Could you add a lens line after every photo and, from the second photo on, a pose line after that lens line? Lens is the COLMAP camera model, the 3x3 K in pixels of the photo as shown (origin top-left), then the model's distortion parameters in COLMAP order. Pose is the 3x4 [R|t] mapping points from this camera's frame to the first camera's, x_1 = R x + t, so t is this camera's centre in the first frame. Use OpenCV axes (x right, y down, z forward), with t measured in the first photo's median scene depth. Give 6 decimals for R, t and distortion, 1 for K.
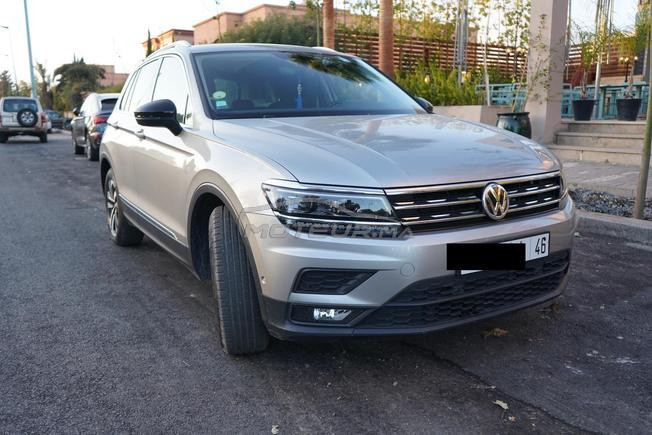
lens RADIAL K [[559.0, 0, 326.0], [0, 559.0, 217.5], [0, 0, 1]] dist [0.004449, 0.006910]
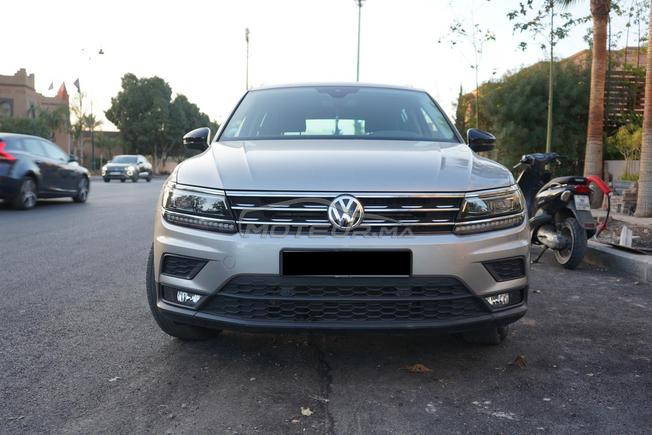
lens RADIAL K [[630.4, 0, 326.0], [0, 630.4, 217.5], [0, 0, 1]] dist [0.004552, -0.004424]
pose [[0.856147, 0.063960, -0.512759, 0.885019], [-0.117398, 0.990437, -0.072474, 0.068444], [0.503220, 0.122246, 0.855468, 0.012121]]
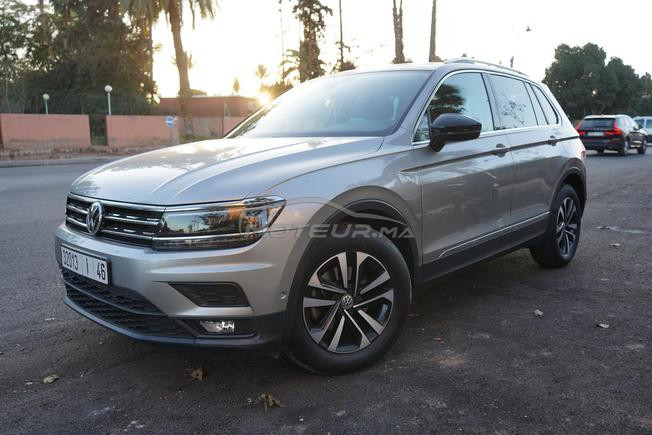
lens RADIAL K [[540.6, 0, 326.0], [0, 540.6, 217.5], [0, 0, 1]] dist [0.000154, 0.000396]
pose [[0.239515, 0.156583, -0.958183, 1.494946], [-0.155625, 0.980340, 0.121303, -0.241088], [0.958339, 0.120063, 0.259174, 1.200647]]
